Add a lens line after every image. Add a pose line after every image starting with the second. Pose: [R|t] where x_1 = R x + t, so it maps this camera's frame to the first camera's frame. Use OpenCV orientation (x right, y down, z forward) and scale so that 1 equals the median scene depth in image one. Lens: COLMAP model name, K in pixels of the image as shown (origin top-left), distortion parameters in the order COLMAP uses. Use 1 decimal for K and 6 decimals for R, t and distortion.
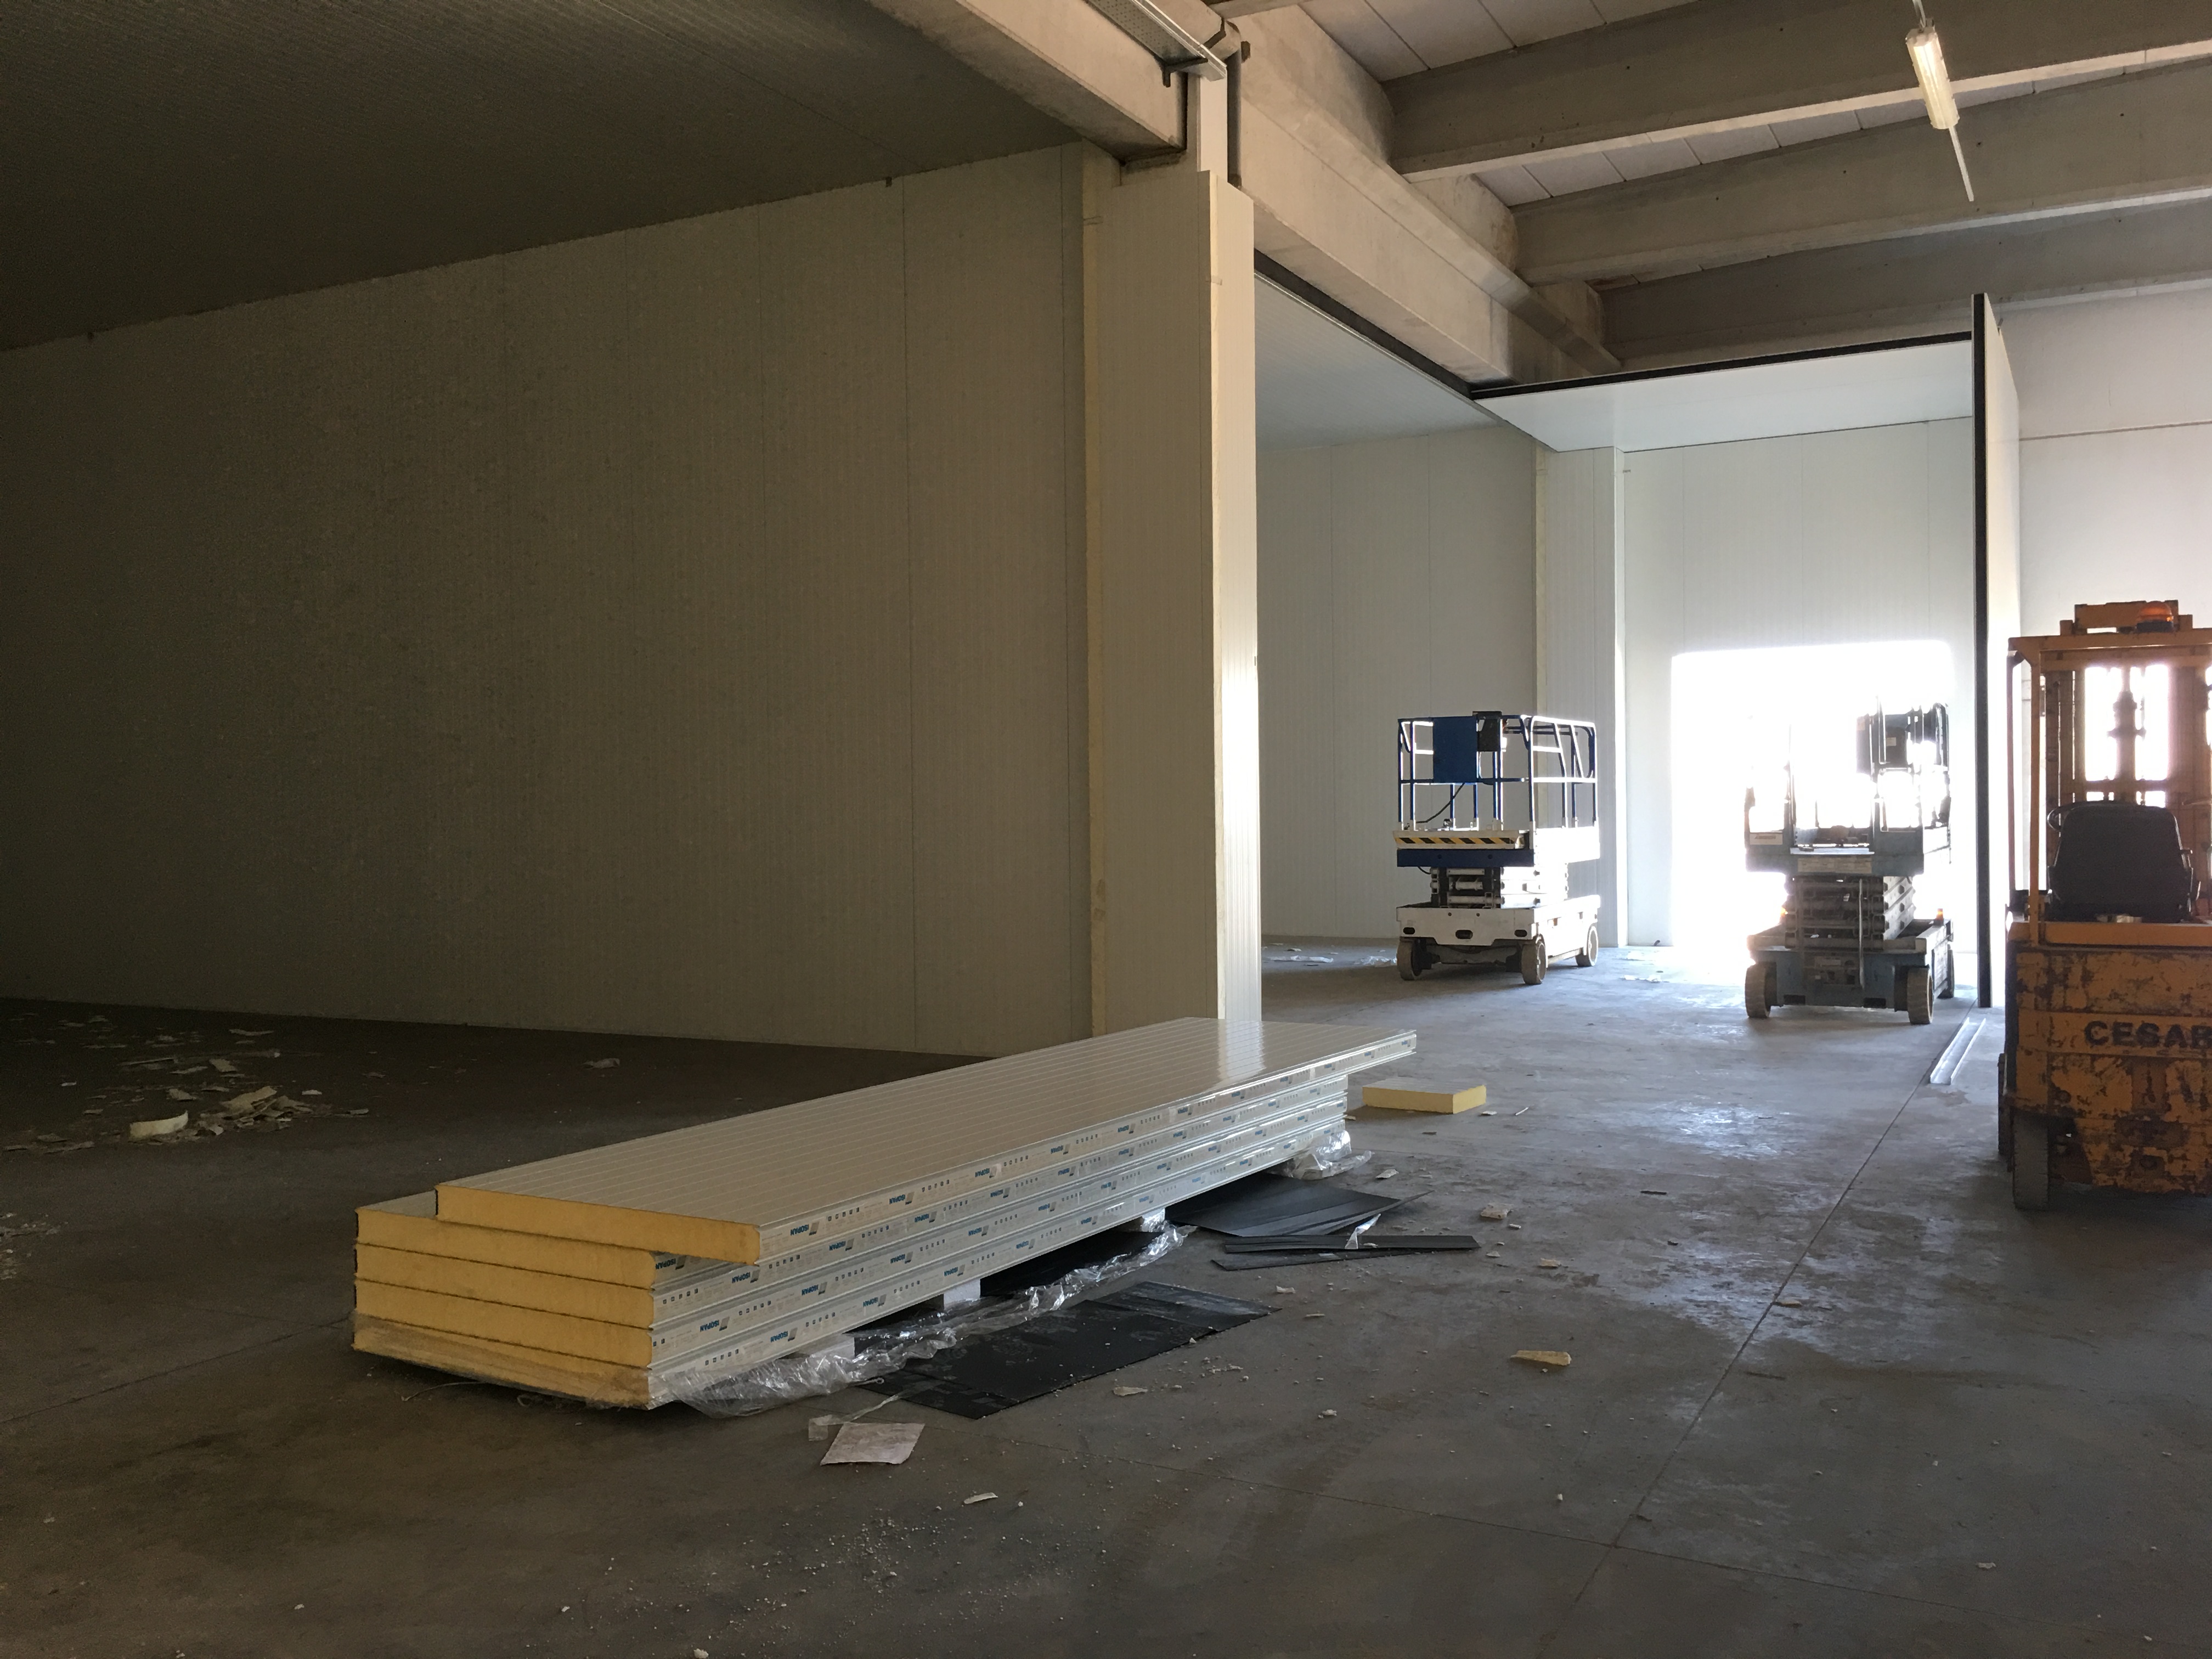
lens RADIAL K [[1869.8, 0, 1124.5], [0, 1869.8, 832.8], [0, 0, 1]] dist [0.029258, -0.026392]
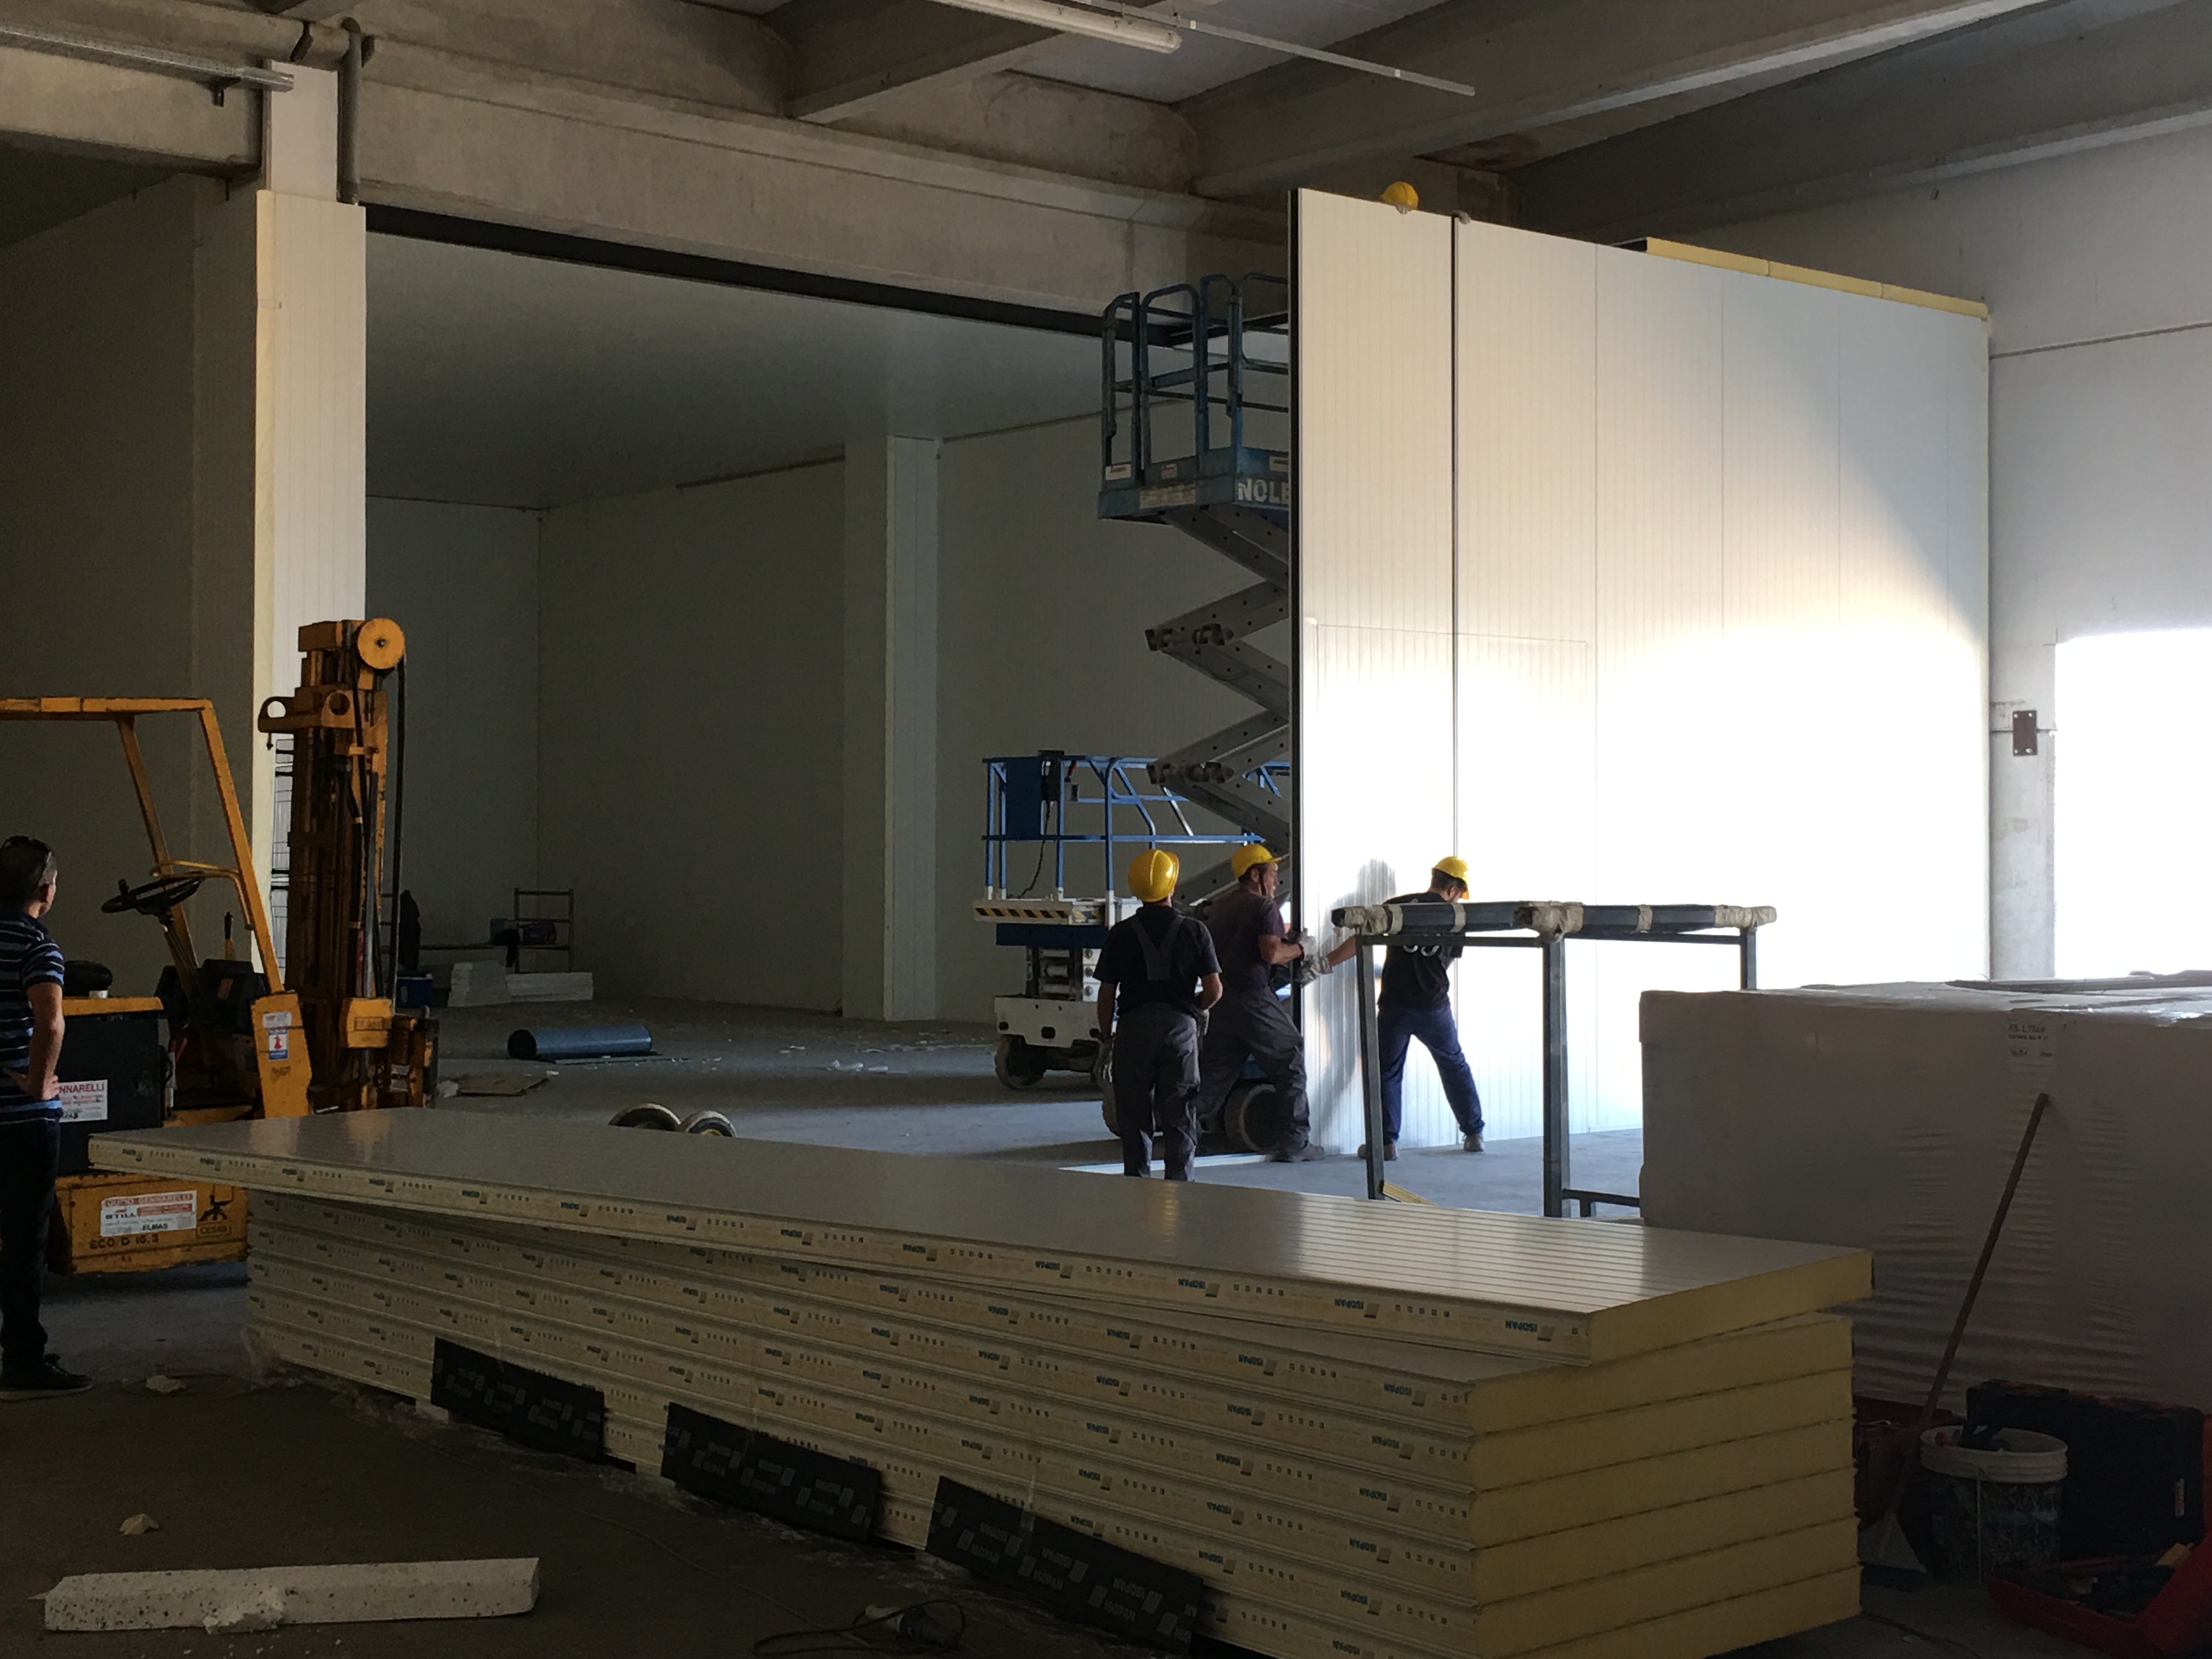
lens RADIAL K [[3006.1, 0, 1098.5], [0, 3006.1, 830.2], [0, 0, 1]] dist [0.081021, 0.000000]
pose [[0.918736, 0.017101, -0.394501, 0.701085], [-0.028521, 0.999326, -0.023102, -0.002400], [0.393840, 0.032476, 0.918605, -0.159865]]
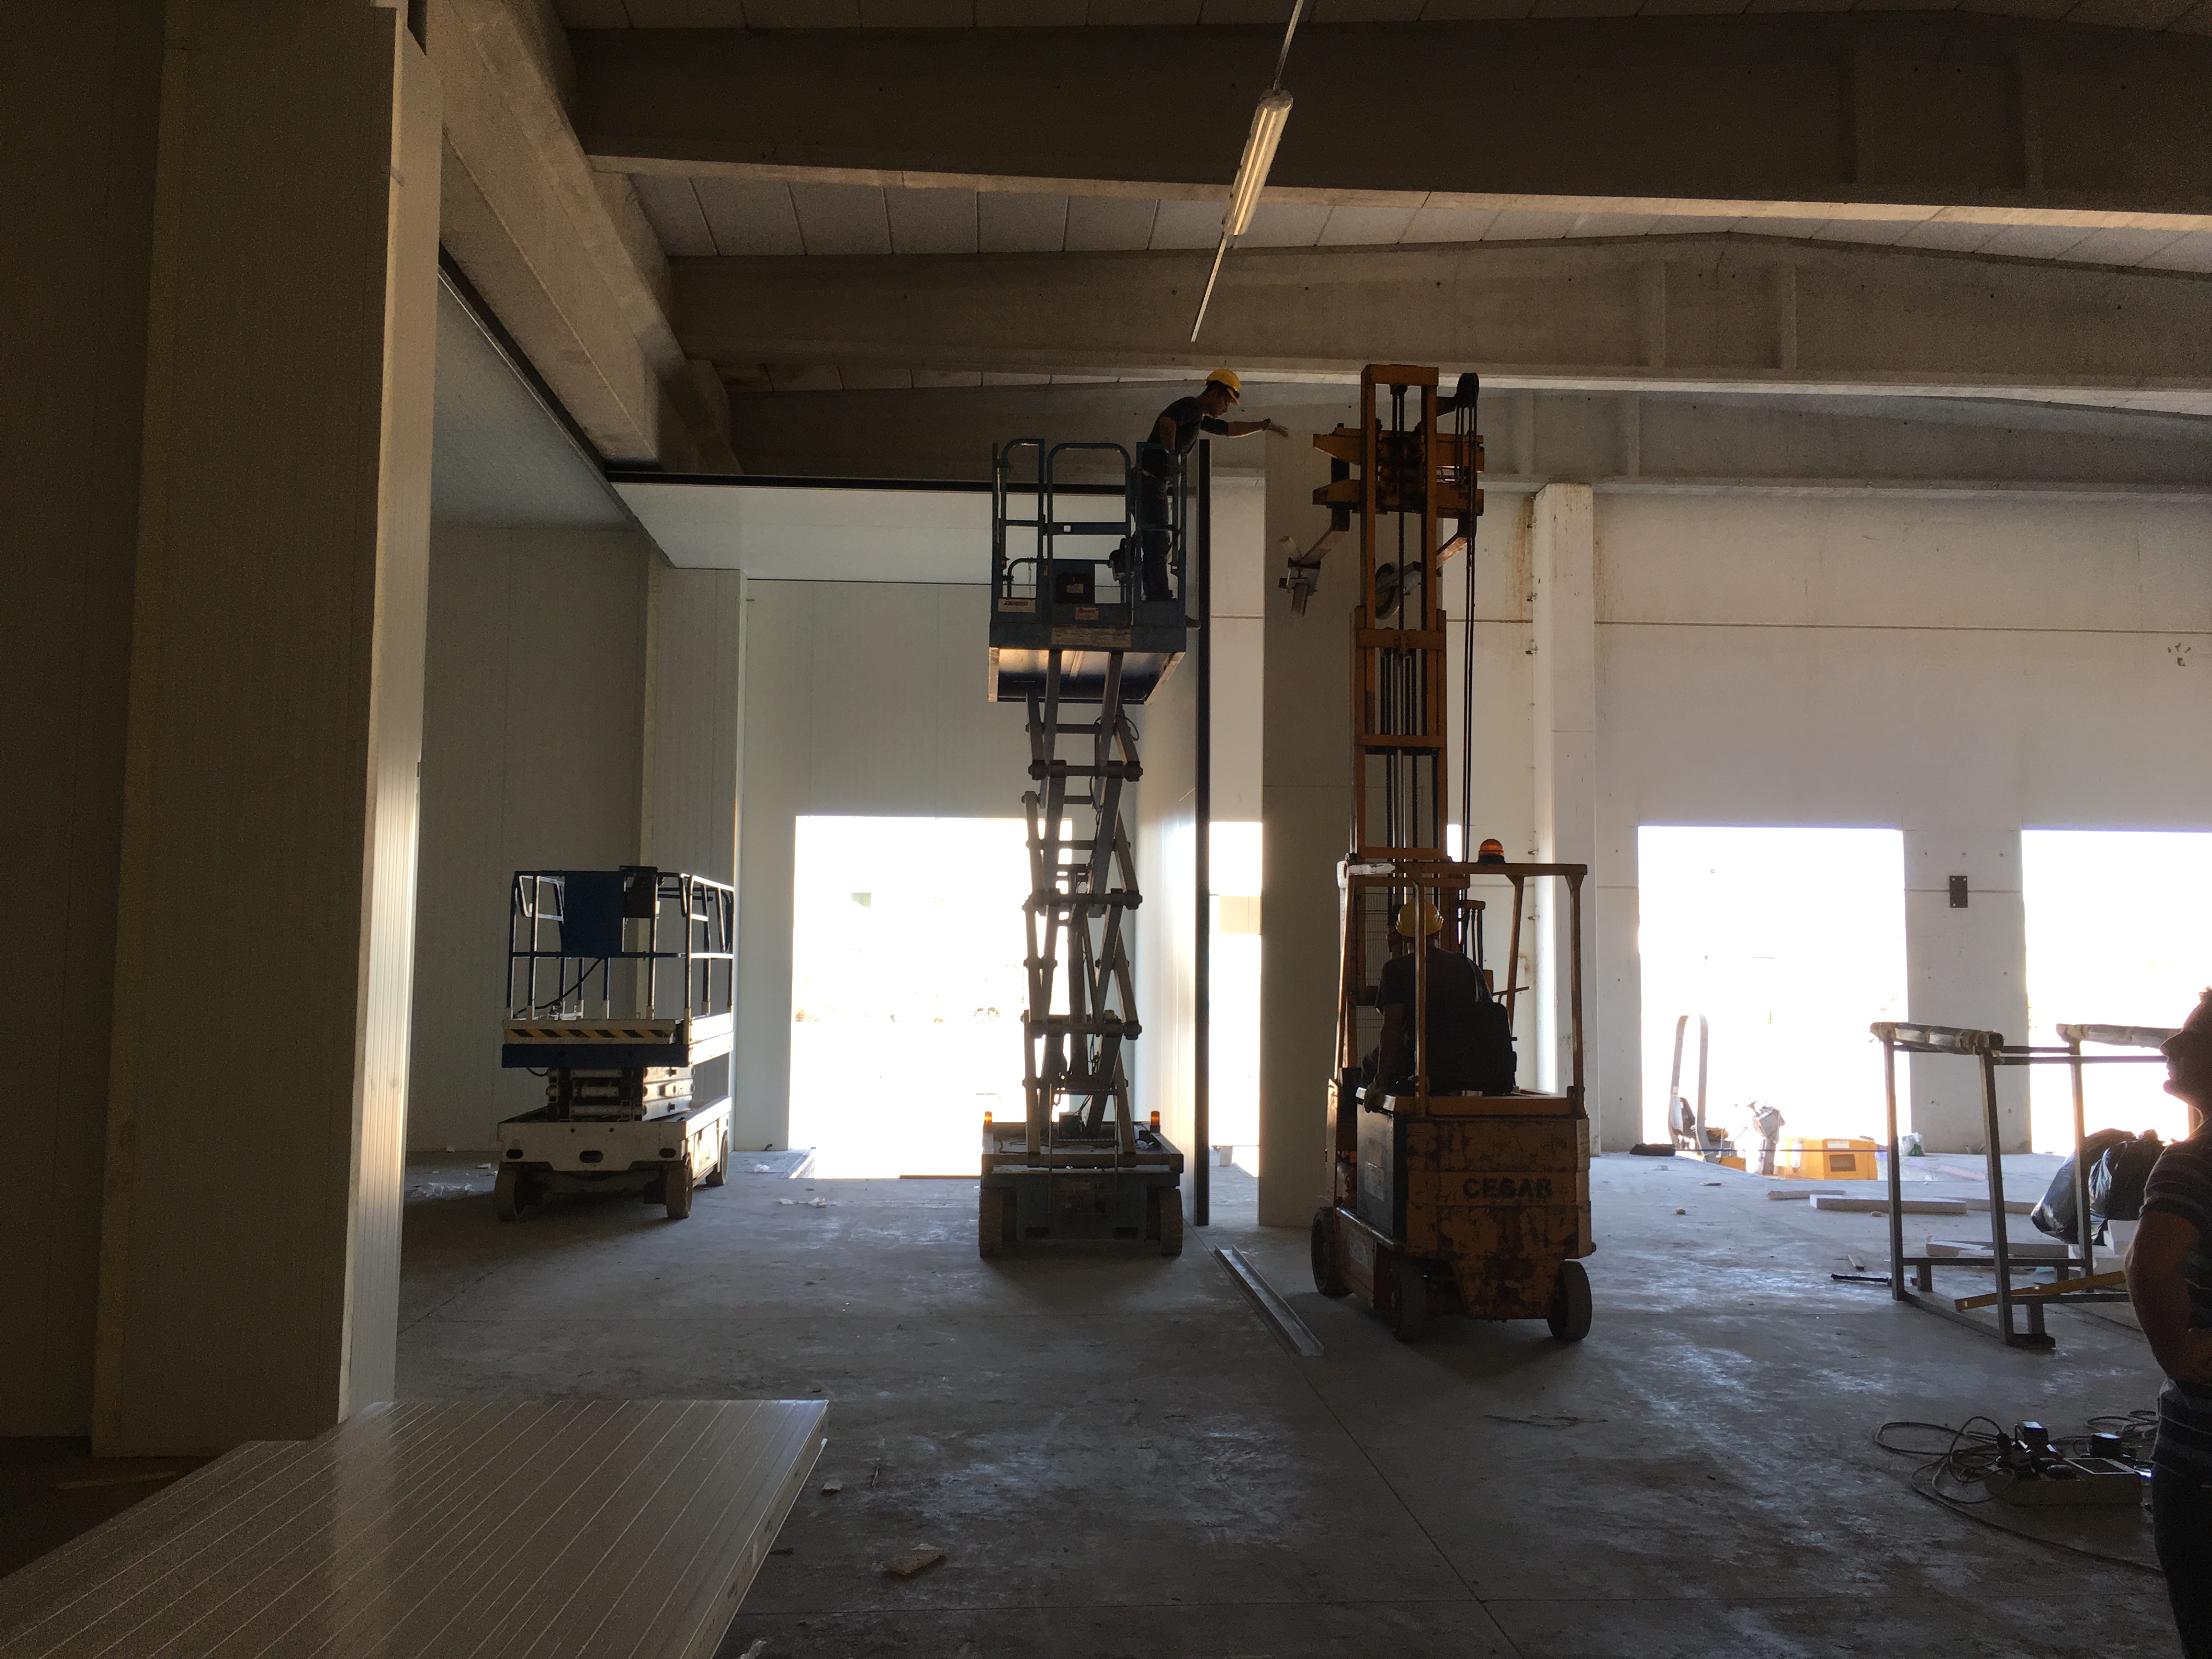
lens RADIAL K [[1869.8, 0, 1104.3], [0, 1869.8, 819.1], [0, 0, 1]] dist [0.029258, -0.026392]
pose [[0.854862, 0.056048, 0.515820, -0.042680], [-0.006001, 0.995150, -0.098184, -0.008962], [-0.518821, 0.080839, 0.851052, 0.227409]]
